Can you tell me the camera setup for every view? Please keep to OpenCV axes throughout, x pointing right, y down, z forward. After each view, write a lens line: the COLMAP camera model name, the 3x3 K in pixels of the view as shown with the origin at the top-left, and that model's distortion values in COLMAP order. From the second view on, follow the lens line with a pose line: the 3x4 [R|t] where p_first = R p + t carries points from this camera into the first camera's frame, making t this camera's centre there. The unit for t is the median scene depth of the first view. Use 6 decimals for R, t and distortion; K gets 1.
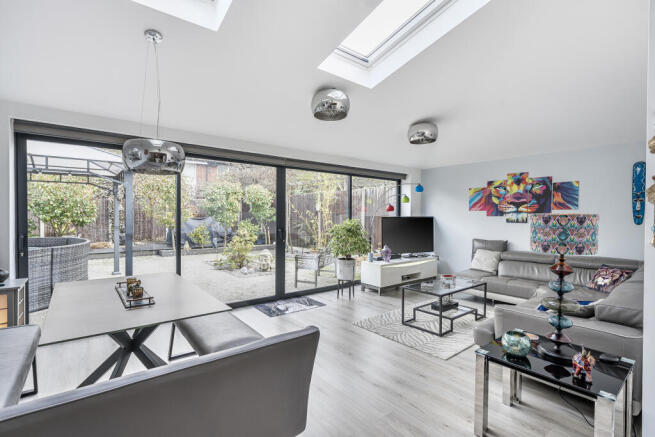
lens RADIAL K [[314.3, 0, 325.9], [0, 314.3, 218.8], [0, 0, 1]] dist [0.001593, 0.000064]
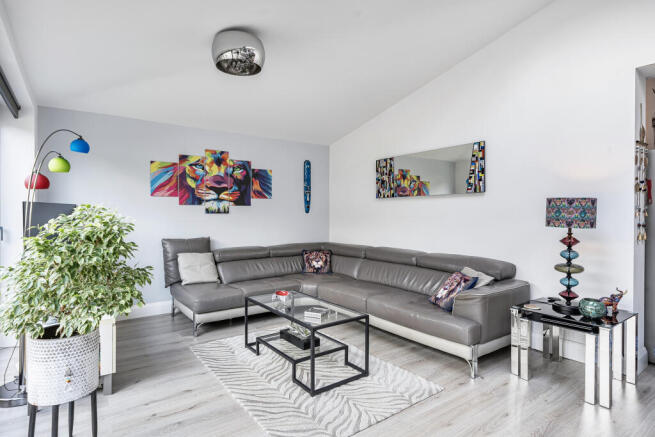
lens RADIAL K [[352.0, 0, 323.9], [0, 352.0, 216.2], [0, 0, 1]] dist [0.004206, 0.000162]
pose [[0.058663, -0.014216, 0.998177, -0.265042], [0.012292, 0.999833, 0.013517, 0.011137], [-0.998202, 0.011477, 0.058828, 0.690458]]
